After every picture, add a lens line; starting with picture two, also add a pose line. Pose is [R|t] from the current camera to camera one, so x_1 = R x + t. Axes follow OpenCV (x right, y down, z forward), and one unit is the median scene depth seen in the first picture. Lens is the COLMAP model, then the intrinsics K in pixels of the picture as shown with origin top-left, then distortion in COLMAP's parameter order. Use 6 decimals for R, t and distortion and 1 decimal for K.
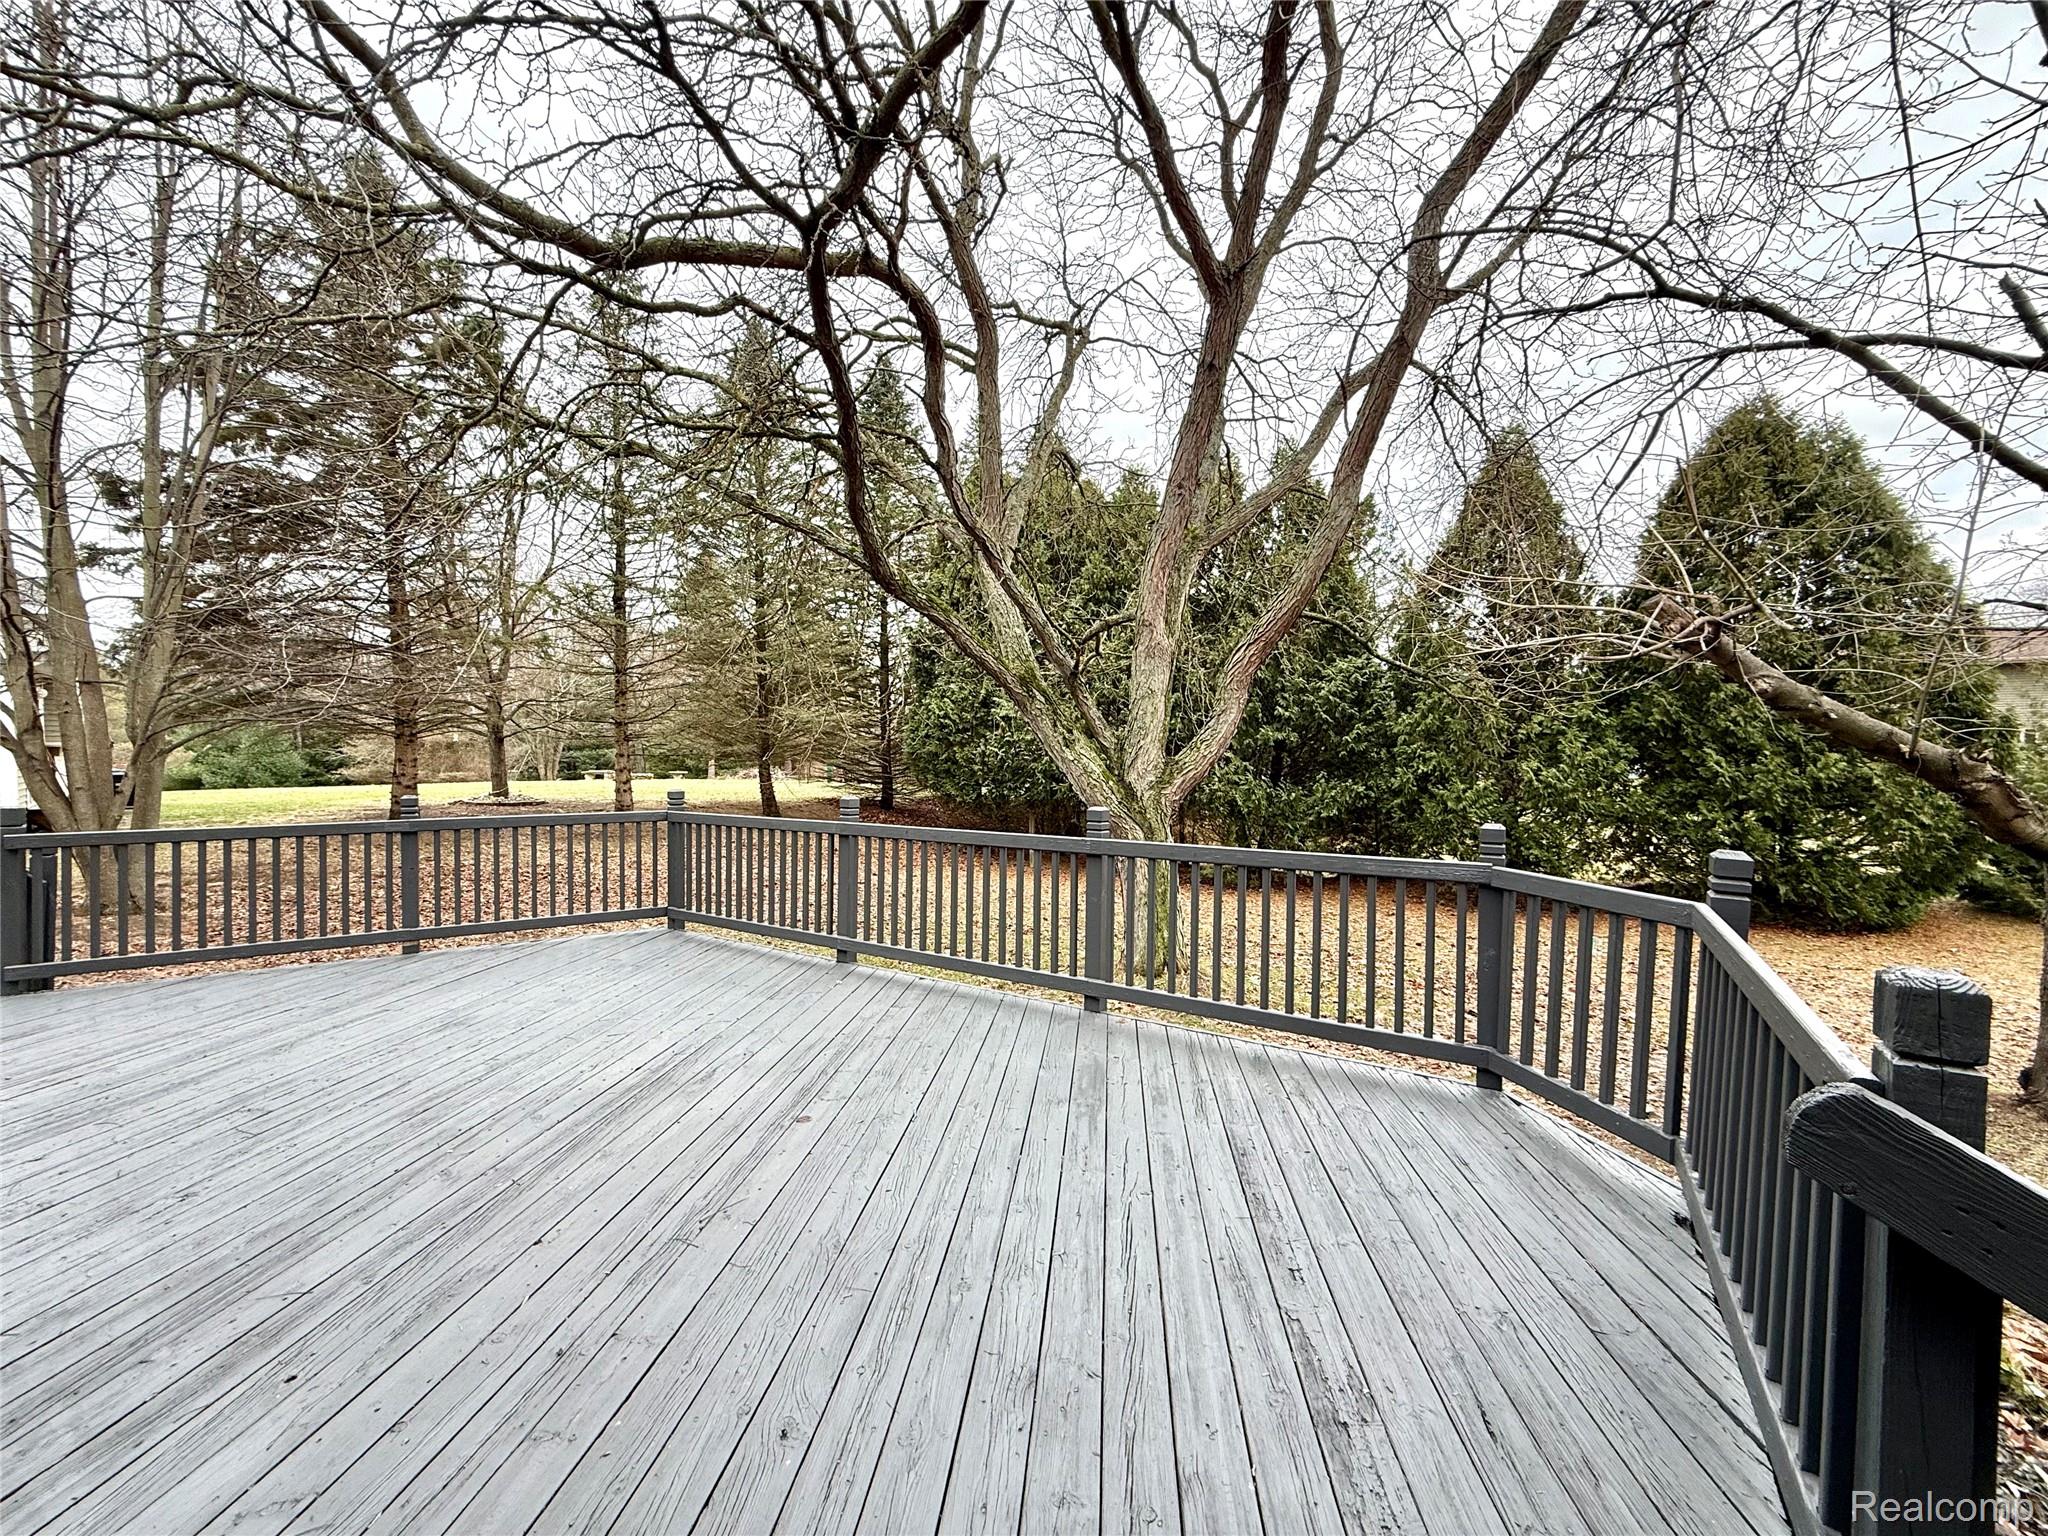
lens RADIAL K [[816.9, 0, 1019.1], [0, 816.9, 769.4], [0, 0, 1]] dist [0.002055, -0.001198]
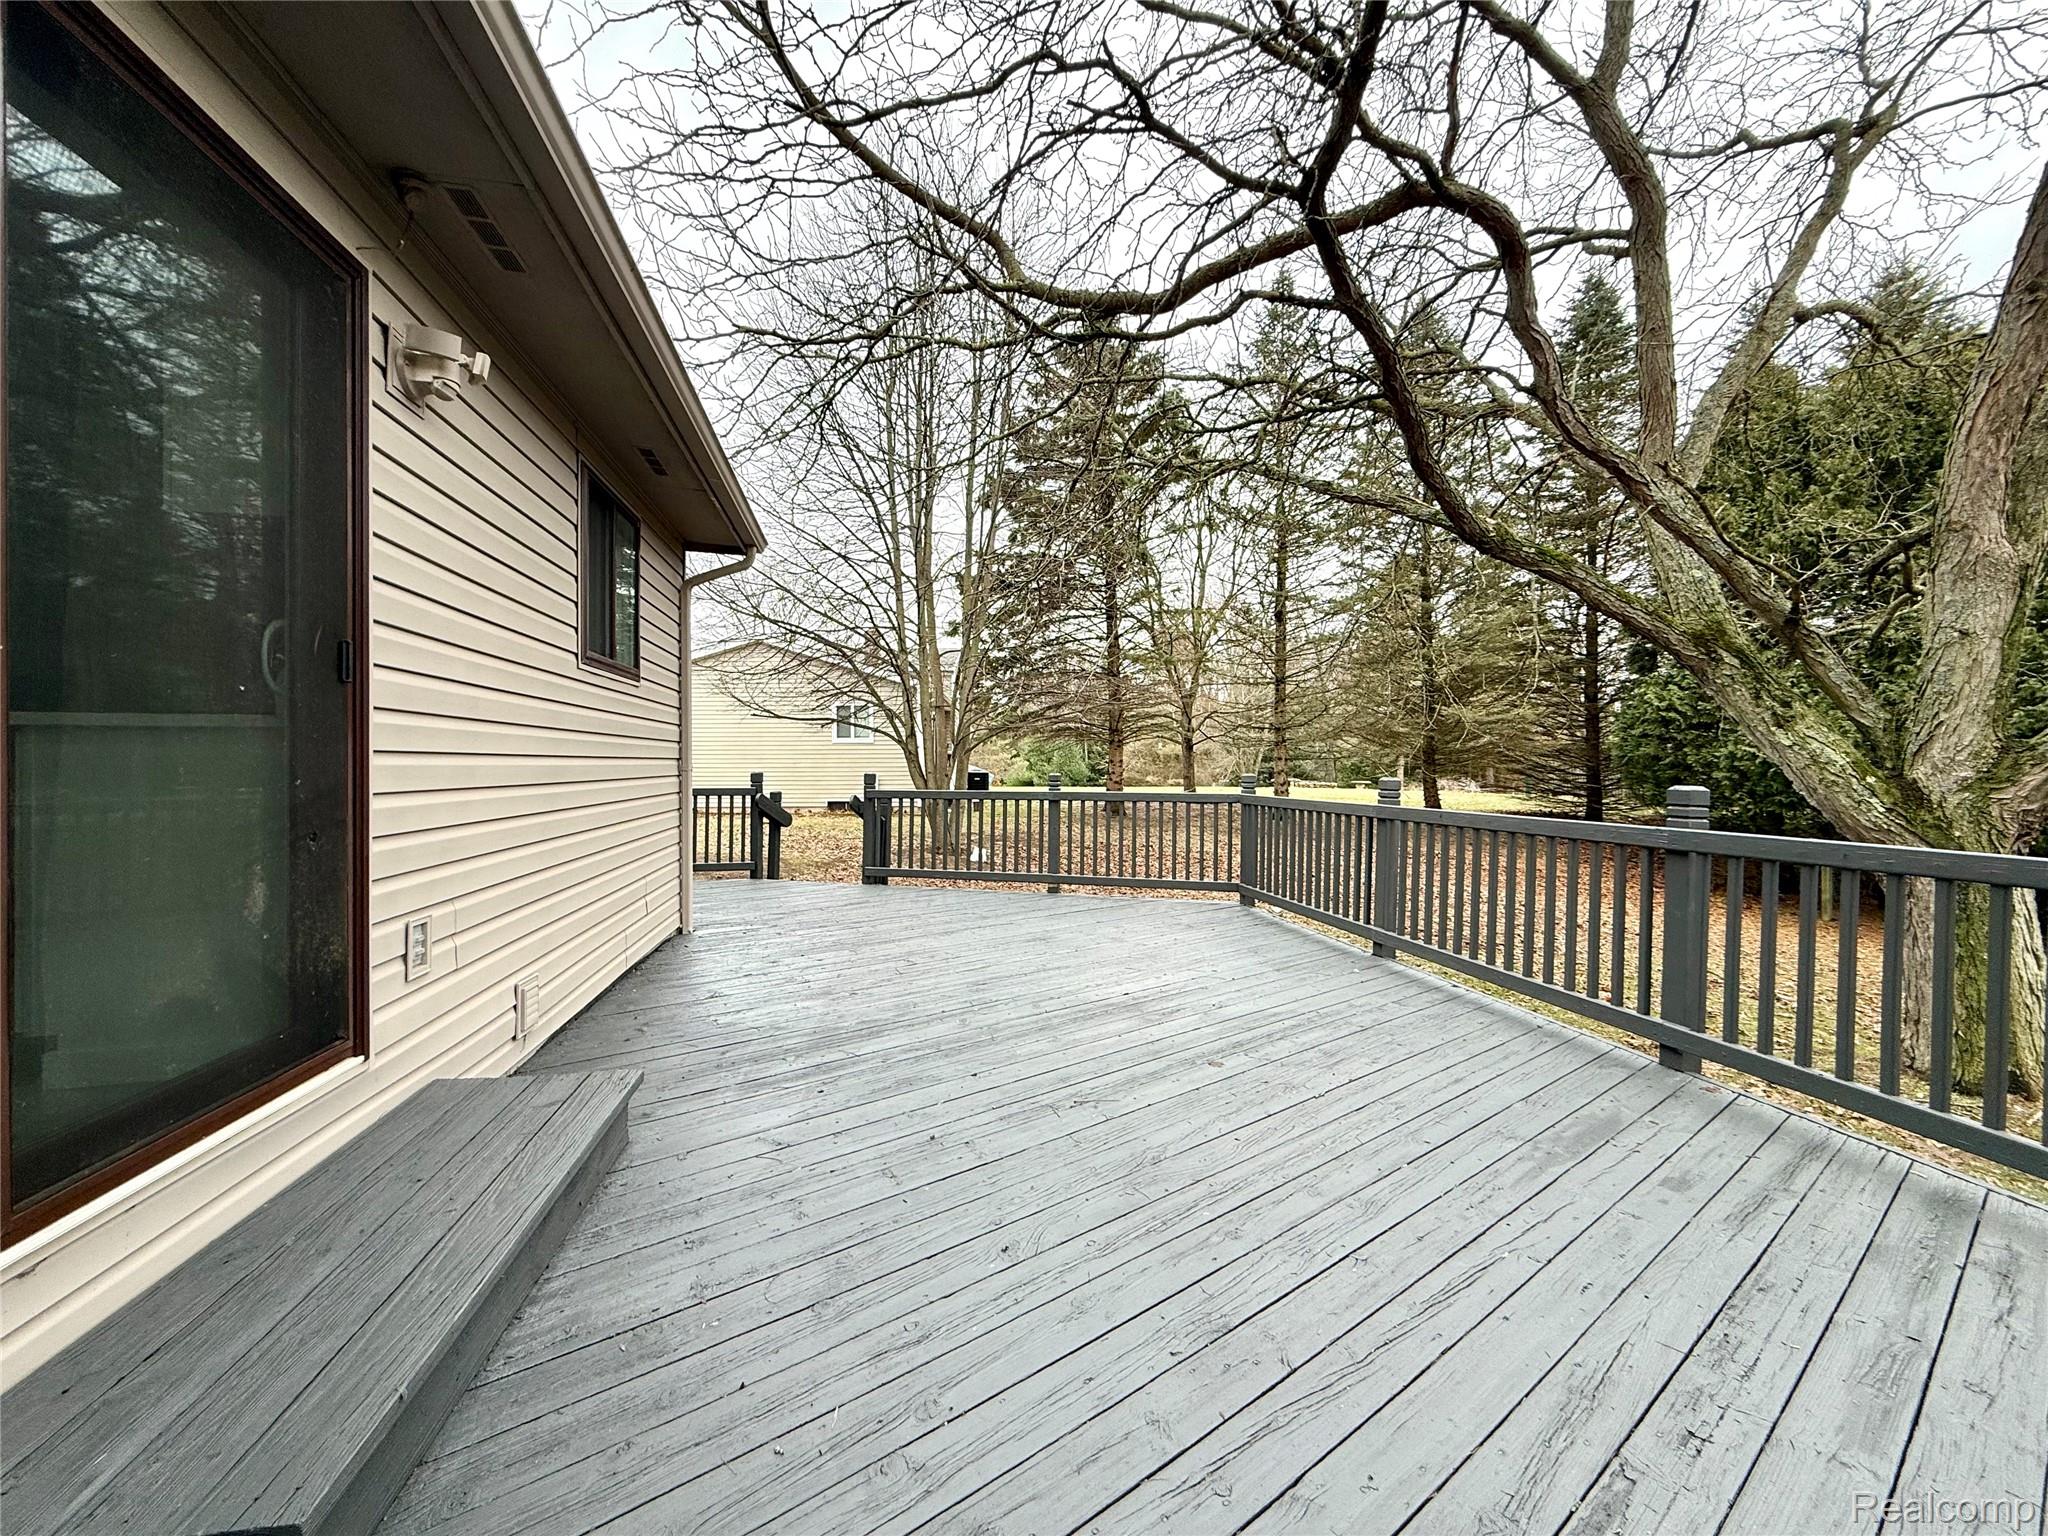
lens RADIAL K [[816.9, 0, 1016.5], [0, 816.9, 771.1], [0, 0, 1]] dist [0.002055, -0.001198]
pose [[0.678053, 0.008301, -0.734966, 0.207051], [-0.020873, 0.999750, -0.007966, 0.046720], [0.734716, 0.020742, 0.678057, 0.070106]]
